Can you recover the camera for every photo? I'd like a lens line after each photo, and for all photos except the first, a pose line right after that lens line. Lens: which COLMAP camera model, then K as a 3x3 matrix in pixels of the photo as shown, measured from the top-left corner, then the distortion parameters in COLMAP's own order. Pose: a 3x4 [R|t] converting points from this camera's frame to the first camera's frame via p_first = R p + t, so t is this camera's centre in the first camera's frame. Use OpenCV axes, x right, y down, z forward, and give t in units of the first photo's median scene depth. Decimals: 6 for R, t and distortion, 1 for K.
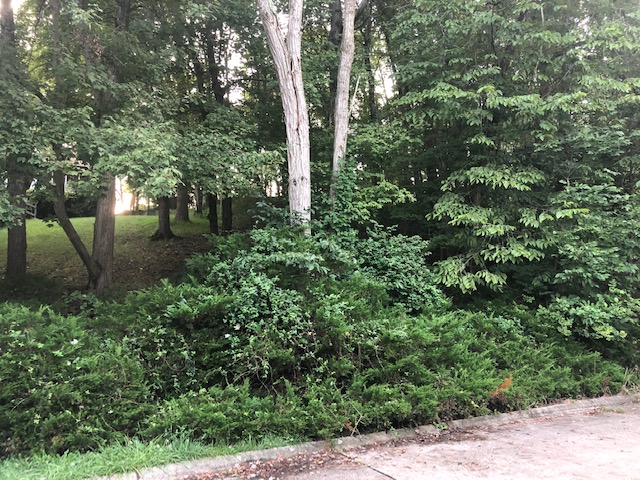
lens RADIAL K [[524.9, 0, 323.9], [0, 524.9, 236.5], [0, 0, 1]] dist [0.040268, -0.037175]
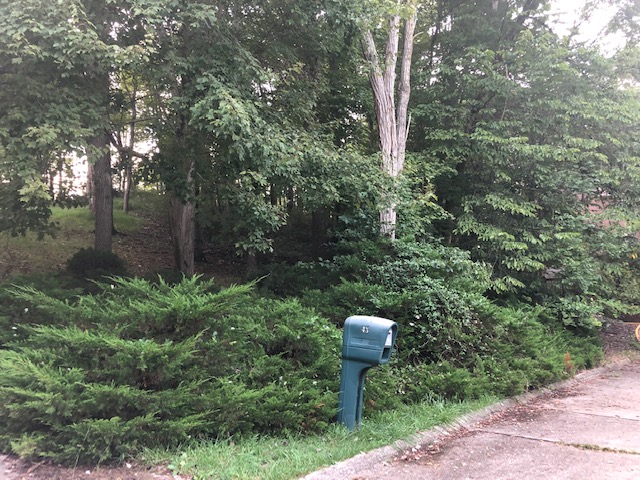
lens RADIAL K [[524.9, 0, 323.9], [0, 524.9, 236.5], [0, 0, 1]] dist [0.040268, -0.037175]
pose [[0.941386, 0.049195, 0.333724, -0.553287], [-0.048340, 0.998772, -0.010870, 0.002393], [-0.333849, -0.005899, 0.942608, -0.076618]]
